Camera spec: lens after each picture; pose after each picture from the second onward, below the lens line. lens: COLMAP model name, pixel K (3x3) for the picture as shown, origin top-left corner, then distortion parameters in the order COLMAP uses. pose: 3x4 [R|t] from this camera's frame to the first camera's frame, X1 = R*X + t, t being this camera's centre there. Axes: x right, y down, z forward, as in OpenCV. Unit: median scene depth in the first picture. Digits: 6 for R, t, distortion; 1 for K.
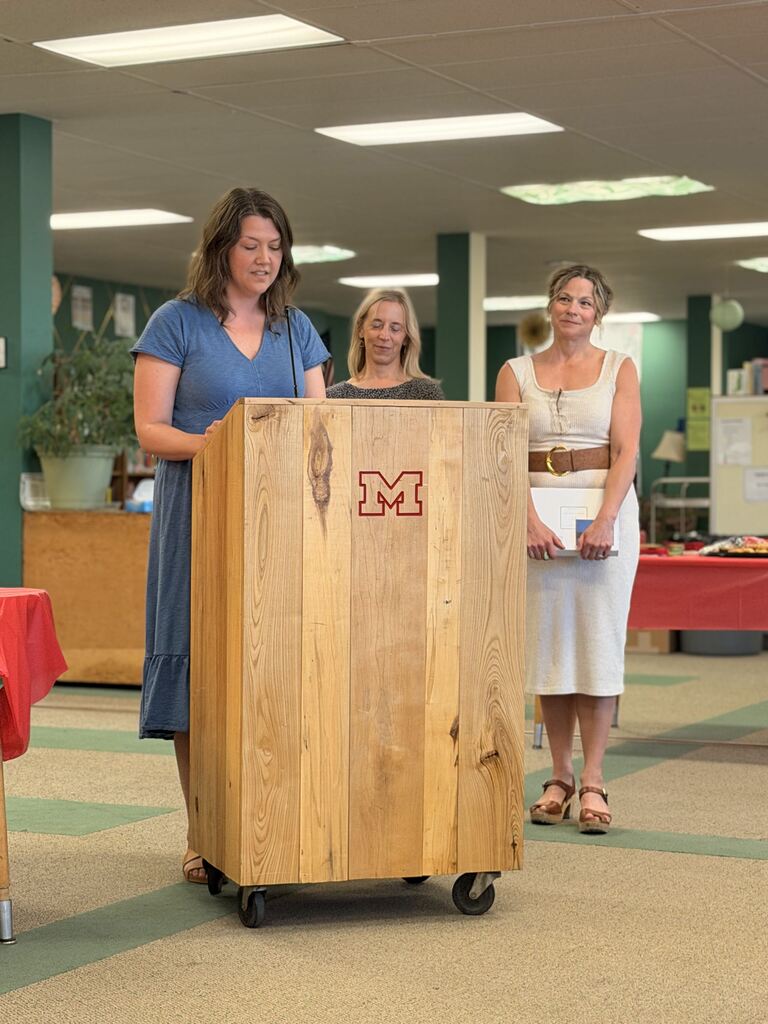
lens RADIAL K [[2146.0, 0, 382.8], [0, 2146.0, 497.3], [0, 0, 1]] dist [0.061102, 0.168132]
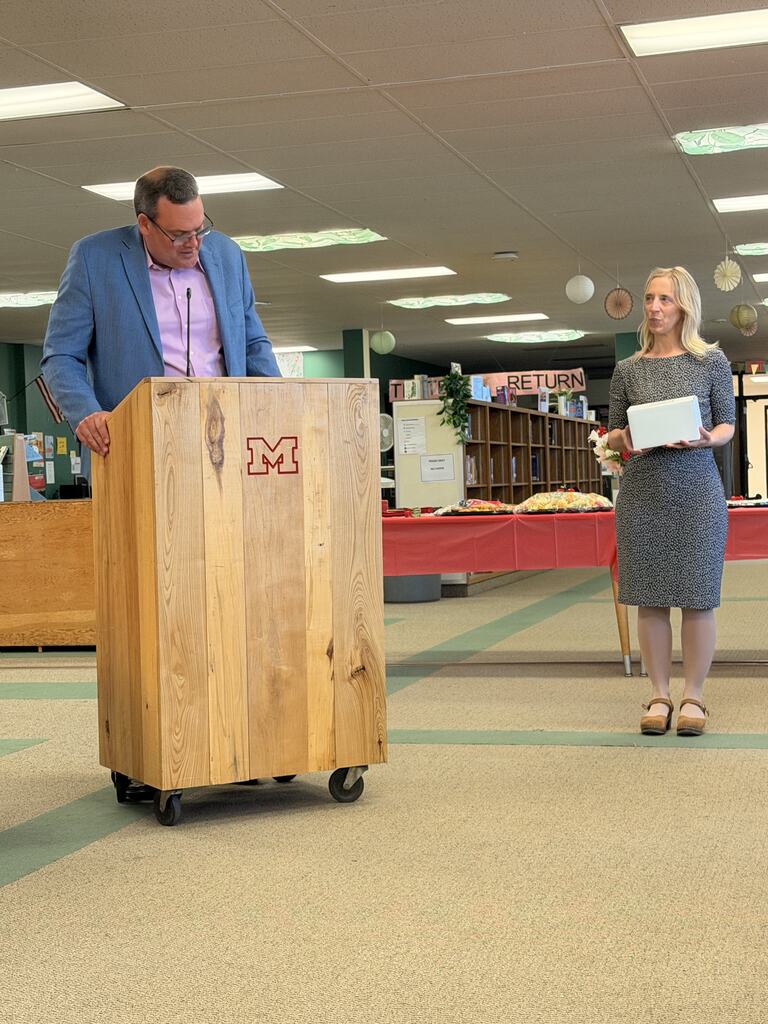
lens RADIAL K [[1662.9, 0, 384.0], [0, 1662.9, 512.0], [0, 0, 1]] dist [0.070780, 0.135308]
pose [[0.981566, -0.038825, 0.187137, -0.109464], [0.037398, 0.999238, 0.011152, 0.021504], [-0.187428, -0.003948, 0.982270, 0.076510]]
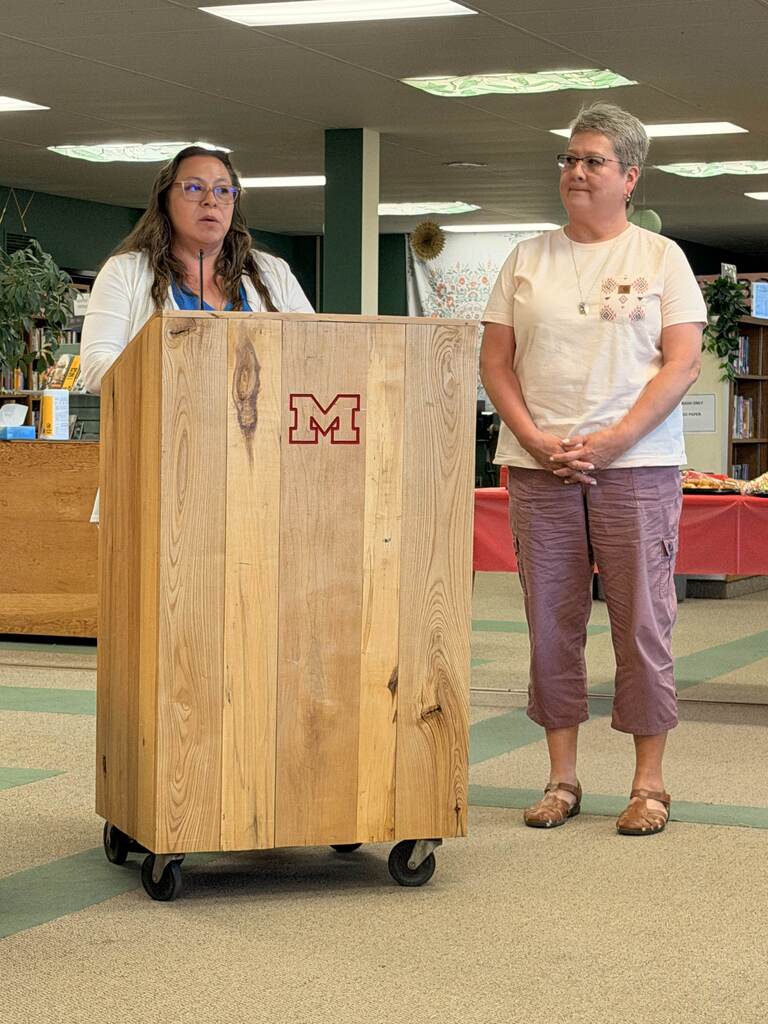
lens RADIAL K [[2397.7, 0, 382.4], [0, 2397.7, 516.4], [0, 0, 1]] dist [0.029500, 0.449302]
pose [[0.998226, 0.004251, 0.059383, -0.031185], [-0.006466, 0.999288, 0.037163, 0.001554], [-0.059183, -0.037481, 0.997543, 0.001122]]
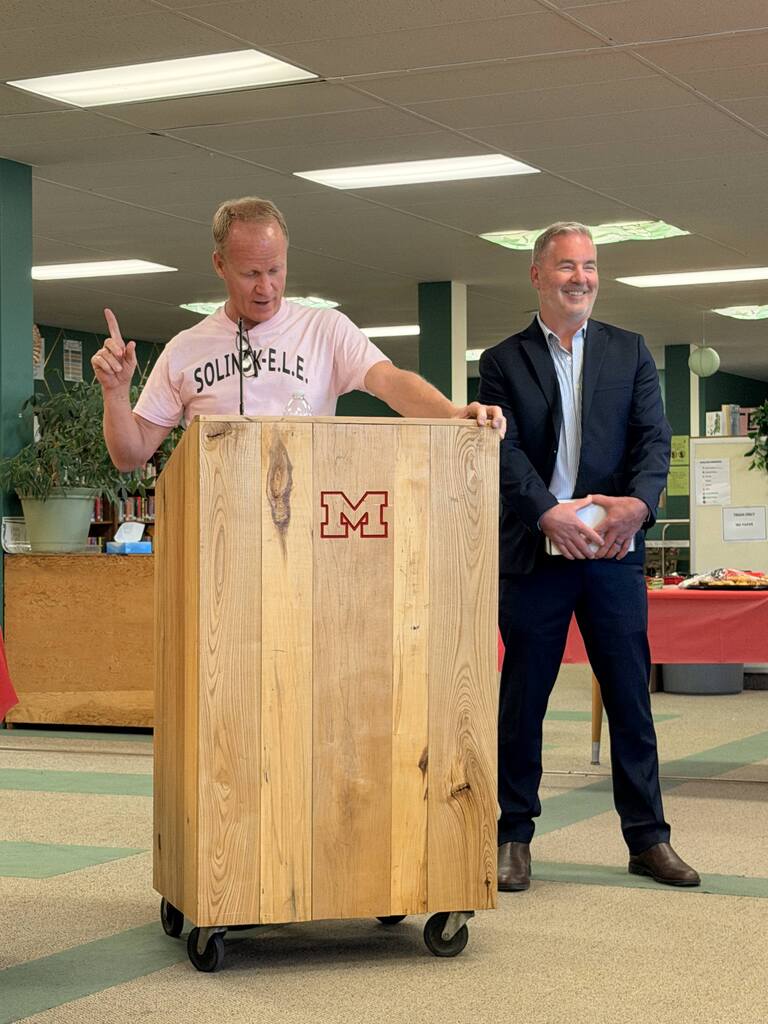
lens RADIAL K [[2060.2, 0, 384.0], [0, 2060.2, 512.0], [0, 0, 1]] dist [0.090242, 0.057561]
pose [[0.999955, -0.008734, 0.003725, 0.013477], [0.008804, 0.999776, -0.019226, 0.014818], [-0.003557, 0.019258, 0.999808, 0.081330]]
